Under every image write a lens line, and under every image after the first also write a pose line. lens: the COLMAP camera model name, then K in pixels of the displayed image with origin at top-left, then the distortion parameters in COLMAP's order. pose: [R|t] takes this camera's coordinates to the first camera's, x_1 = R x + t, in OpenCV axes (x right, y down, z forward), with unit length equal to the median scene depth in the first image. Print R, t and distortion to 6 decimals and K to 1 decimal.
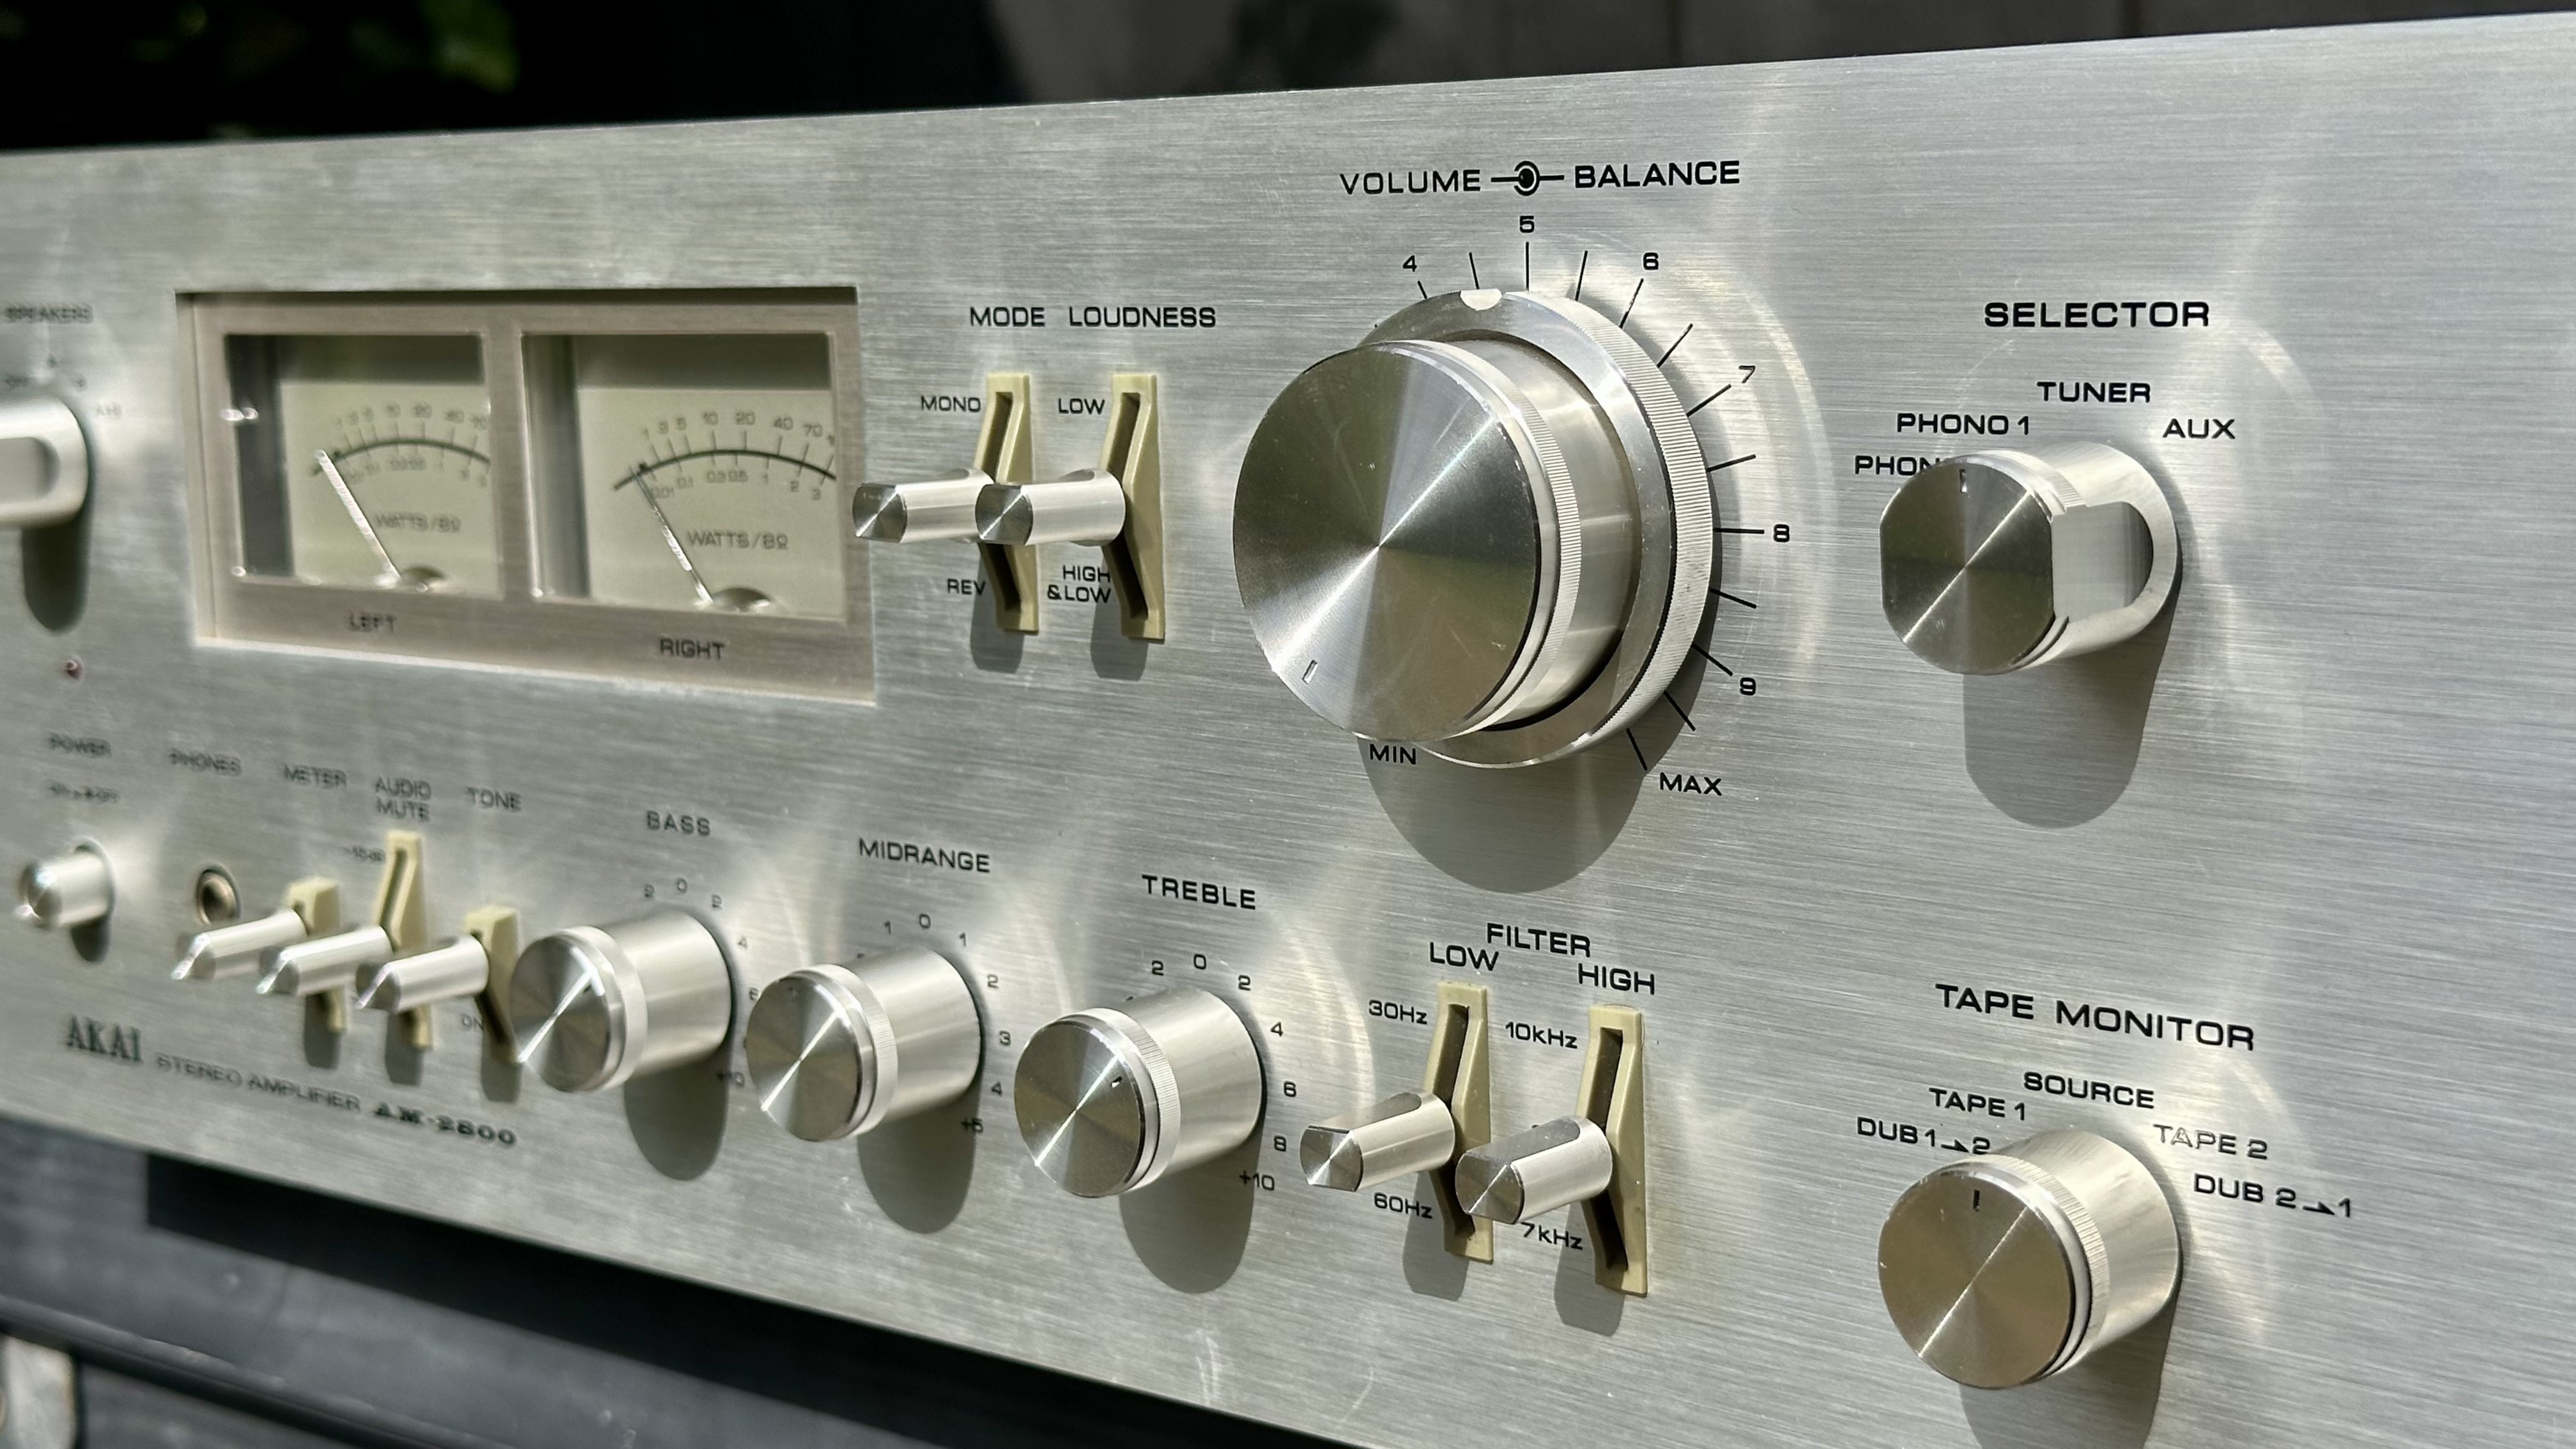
lens RADIAL K [[3691.7, 0, 1265.2], [0, 3691.7, 719.6], [0, 0, 1]] dist [0.126520, 0.000000]
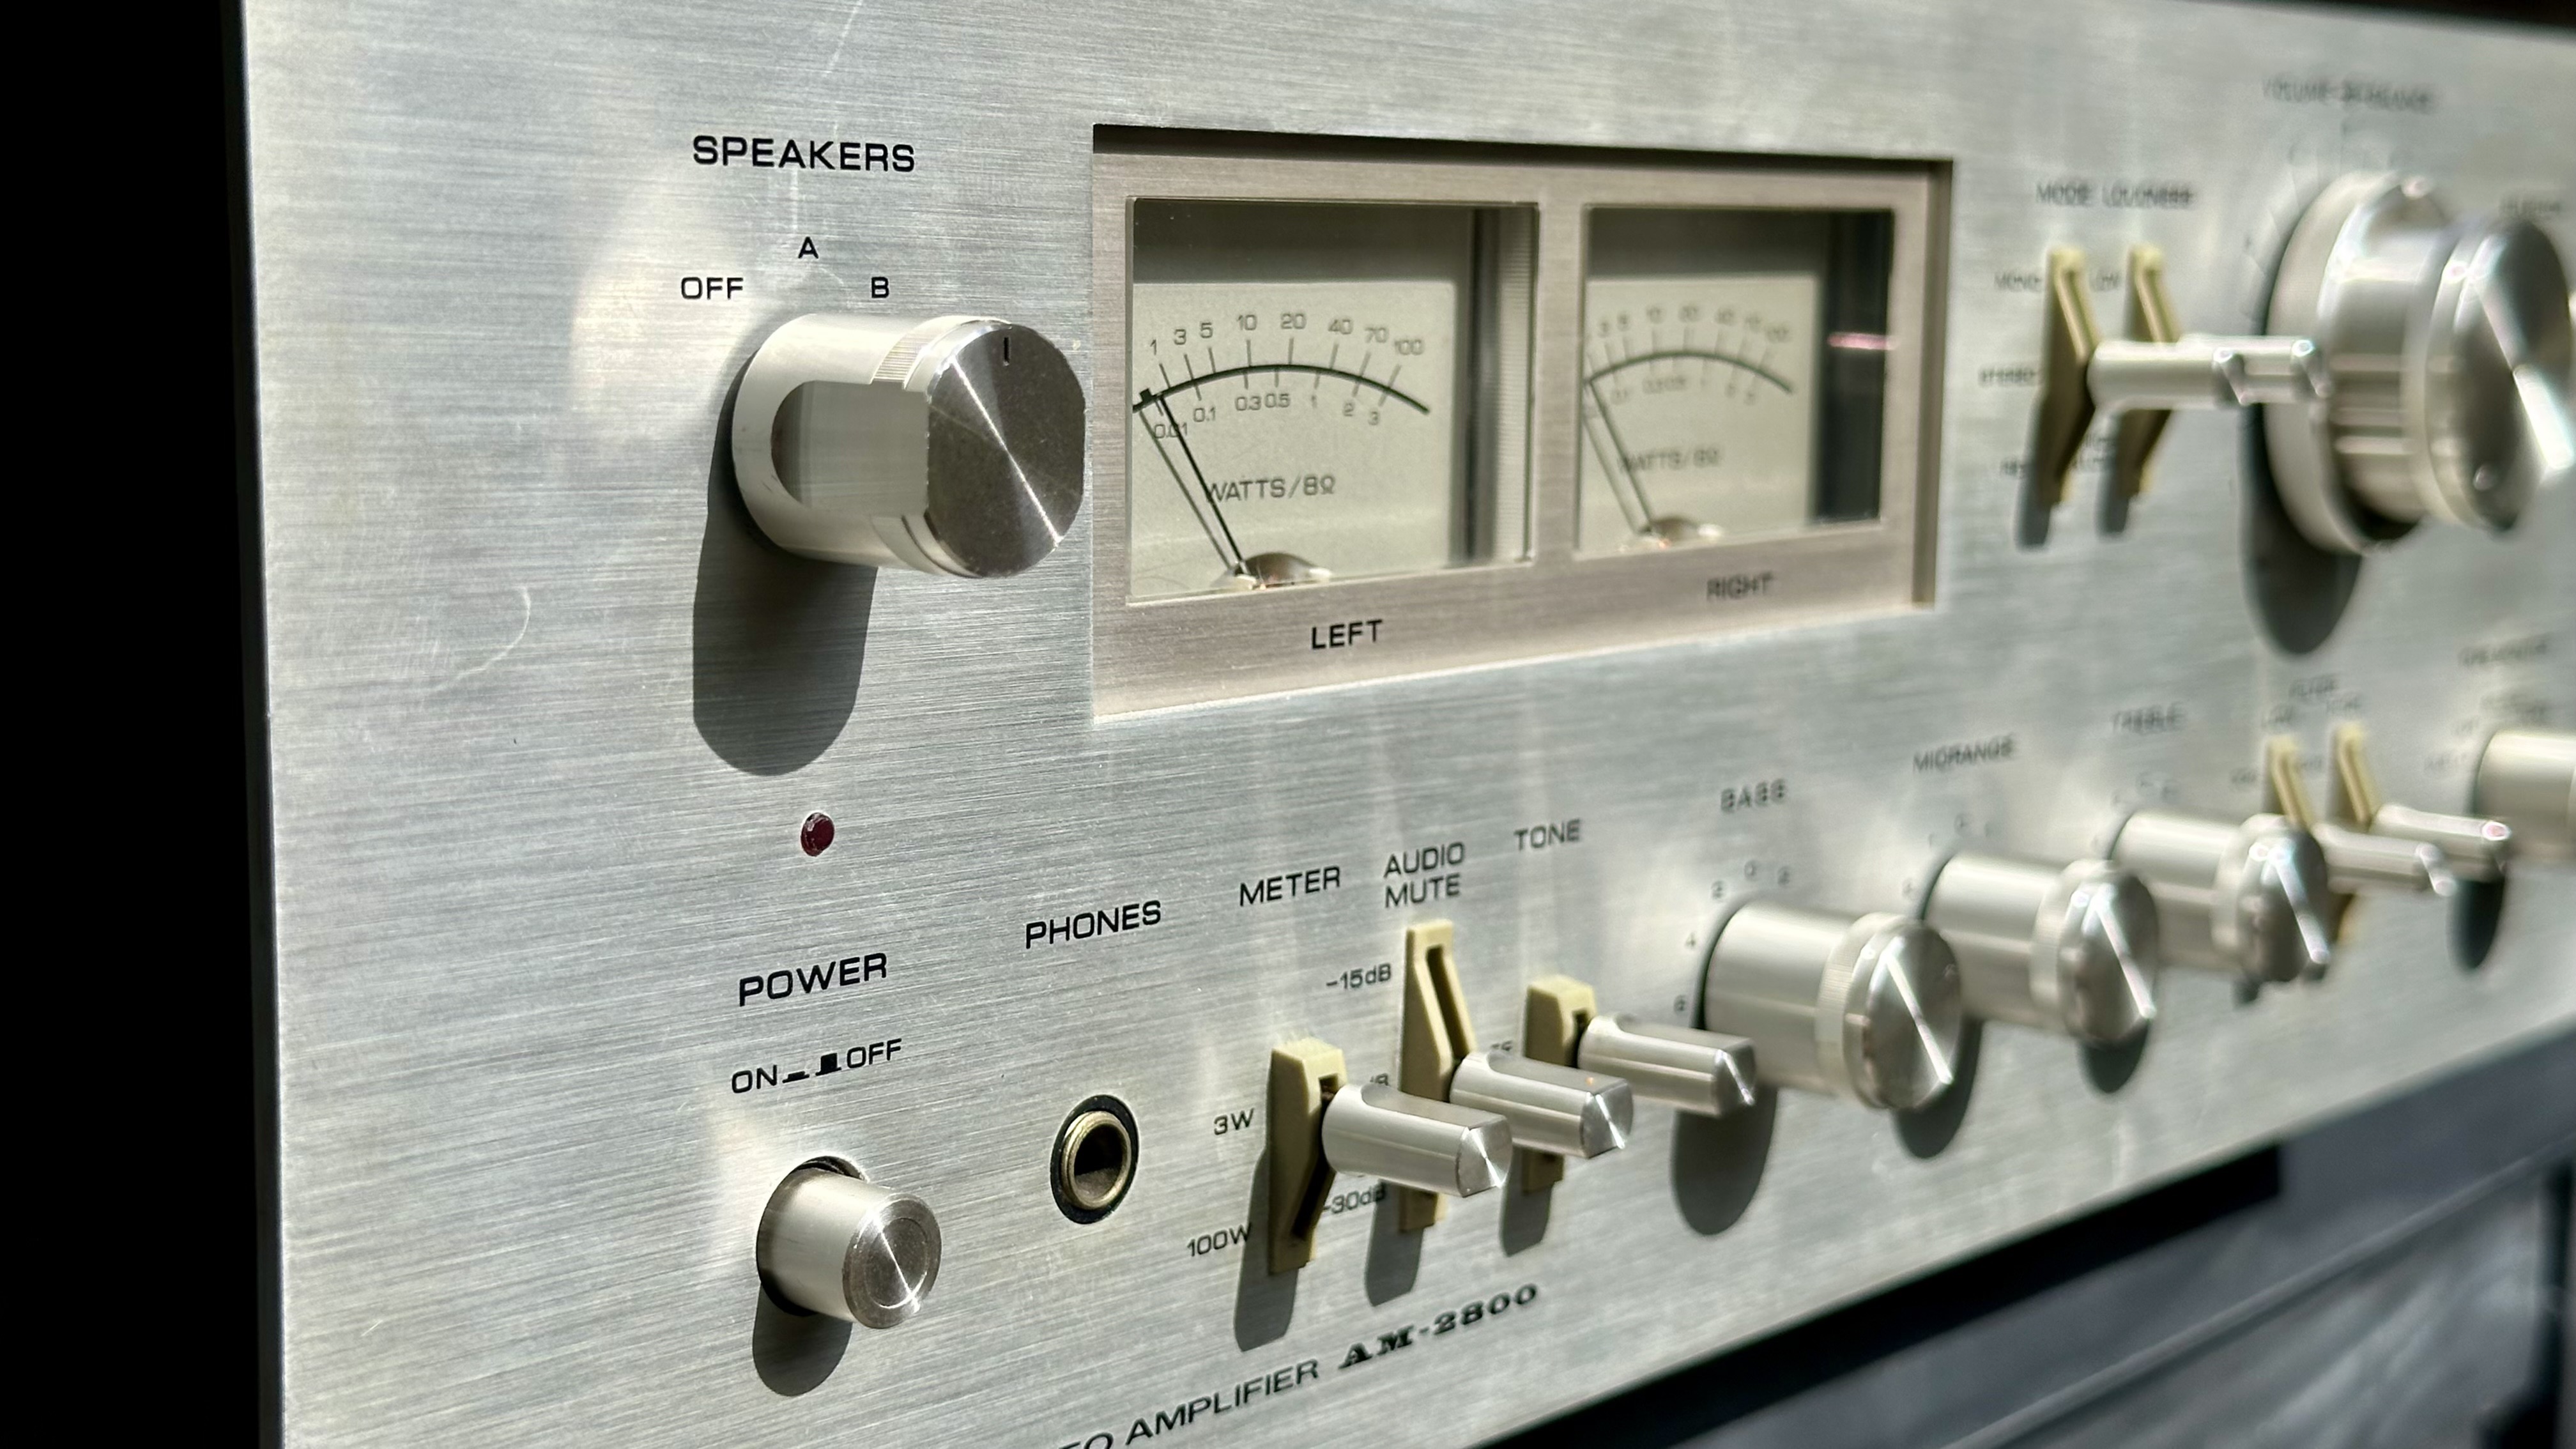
lens RADIAL K [[3691.7, 0, 1247.9], [0, 3691.7, 736.6], [0, 0, 1]] dist [0.126520, 0.000000]
pose [[-0.001999, -0.106972, 0.994260, -1.101371], [0.124663, 0.986479, 0.106385, -0.098484], [-0.992197, 0.124160, 0.011364, 1.227740]]
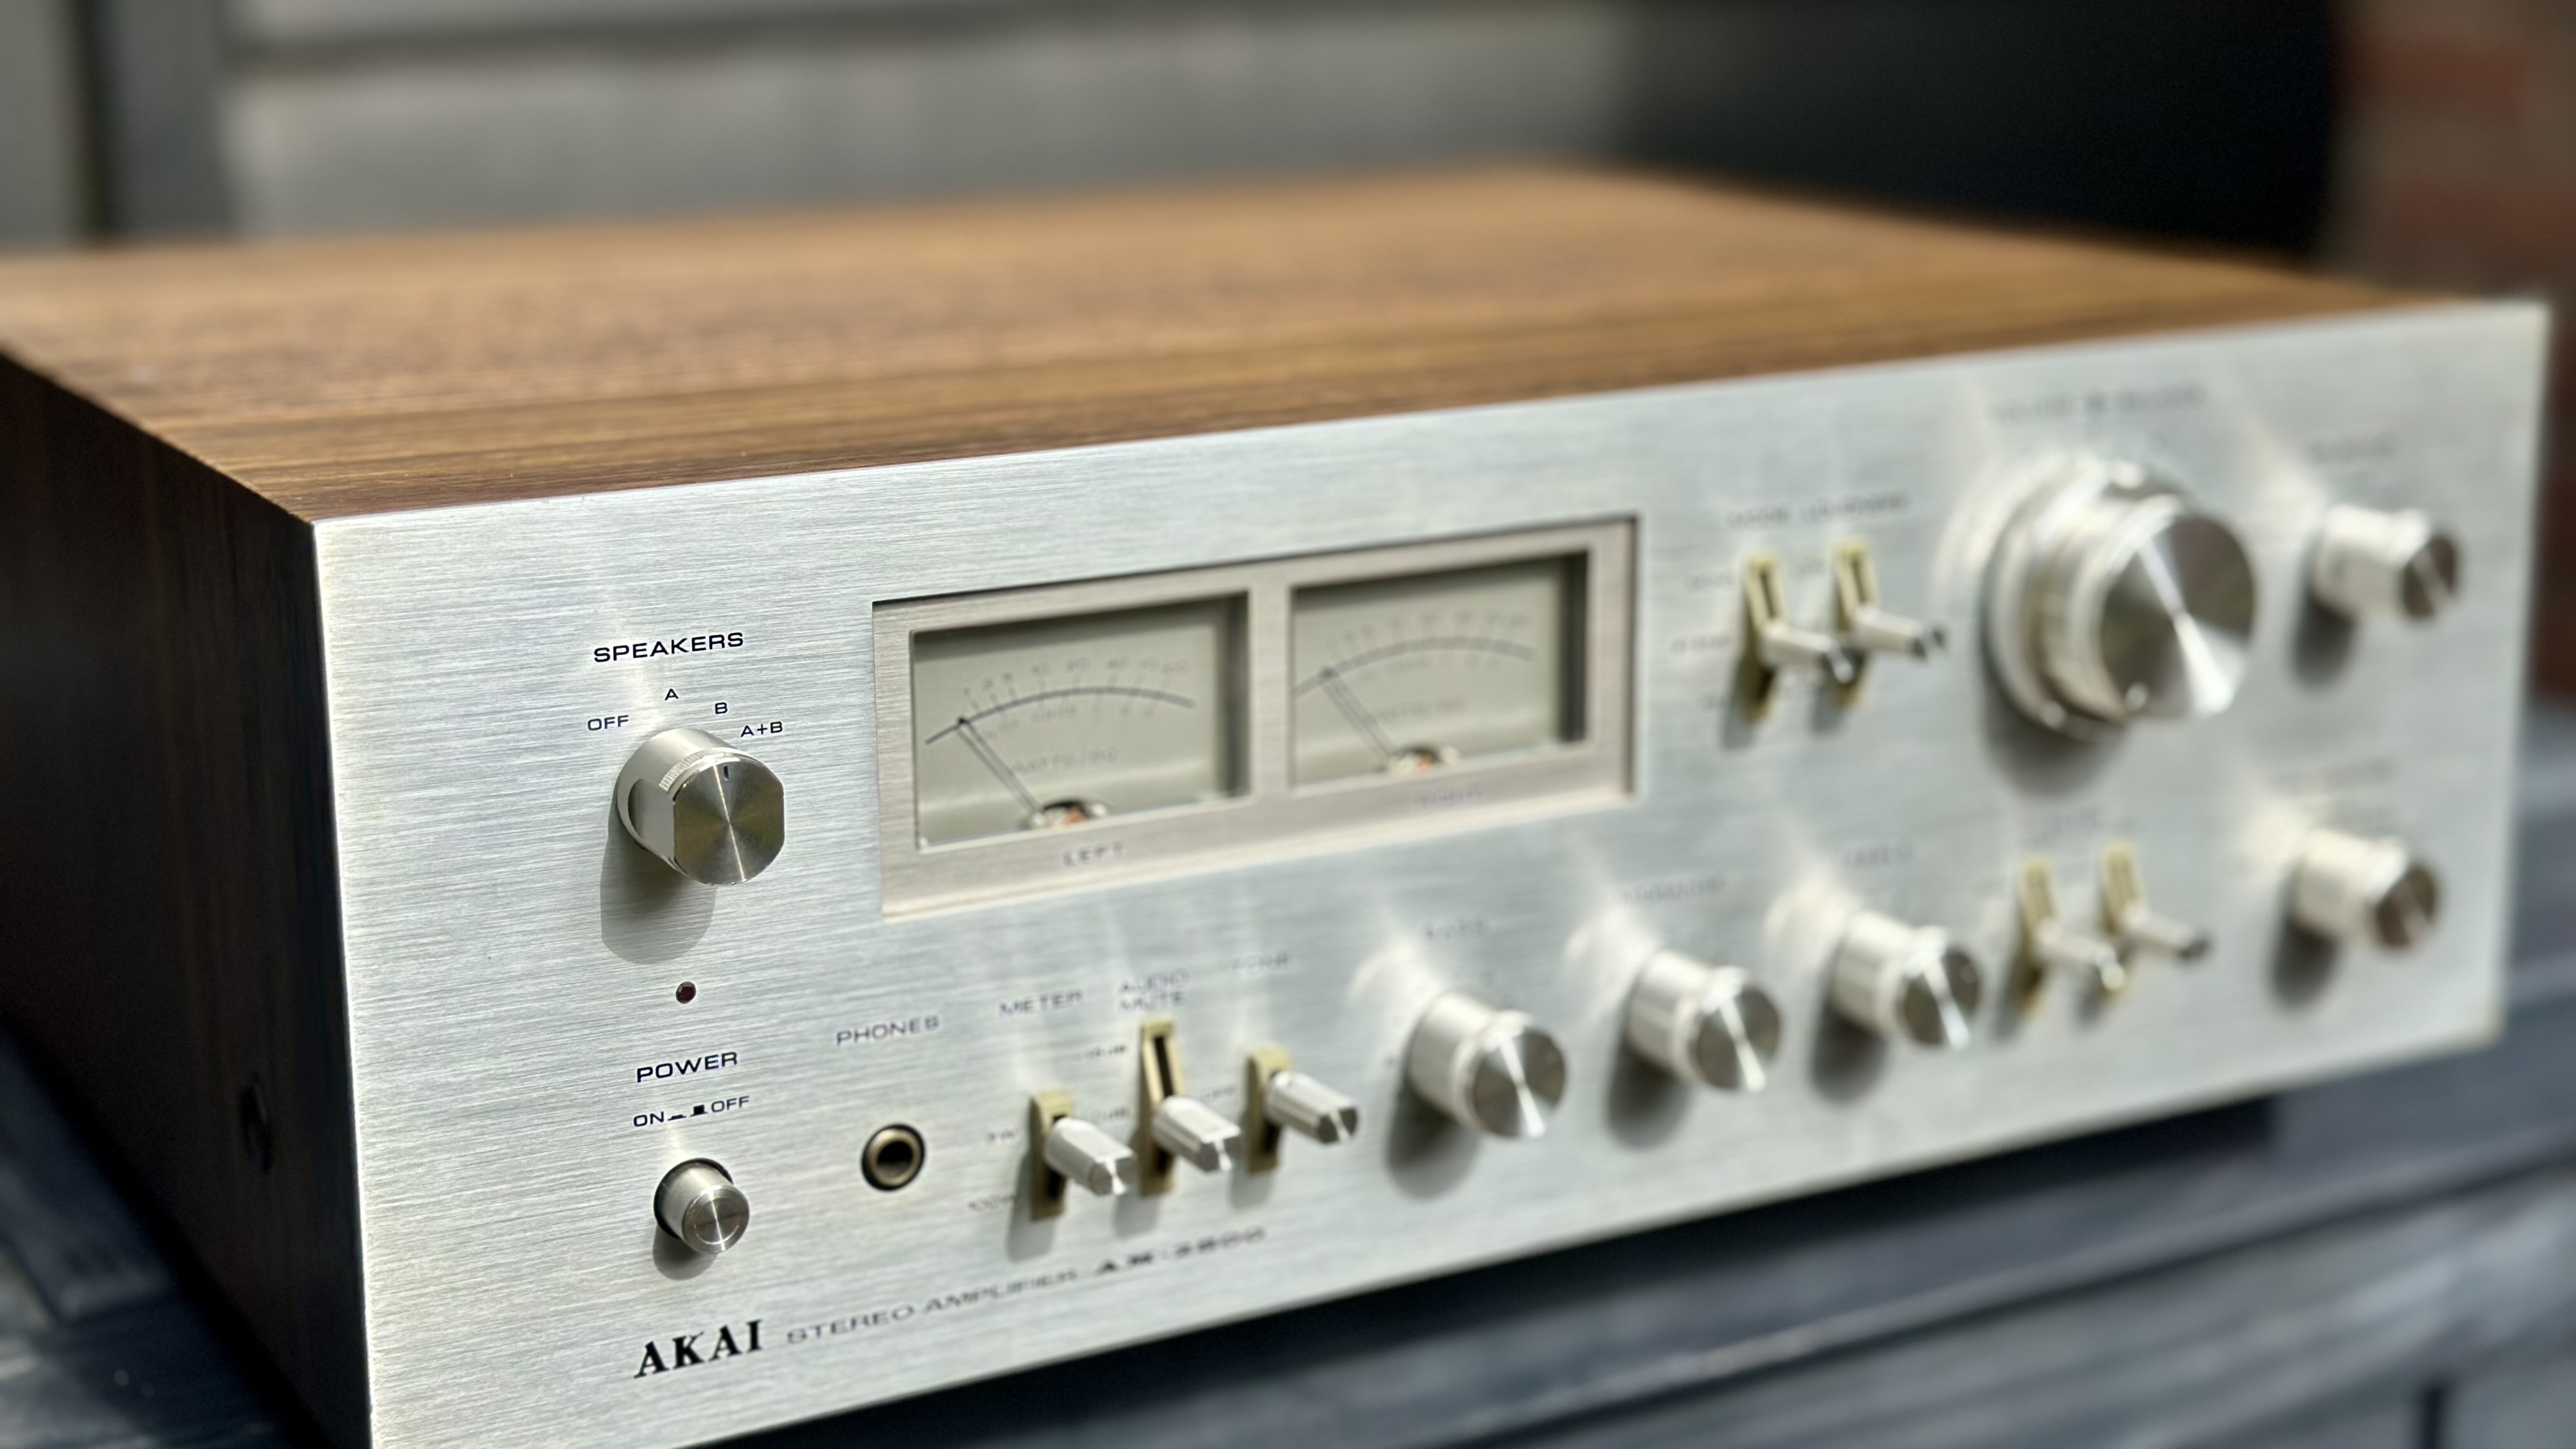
lens RADIAL K [[3691.7, 0, 1314.9], [0, 3691.7, 645.1], [0, 0, 1]] dist [0.126520, 0.000000]
pose [[0.329868, -0.179736, 0.926759, -1.535651], [0.124754, 0.981398, 0.145928, -0.300684], [-0.935747, 0.067480, 0.346155, 0.649502]]
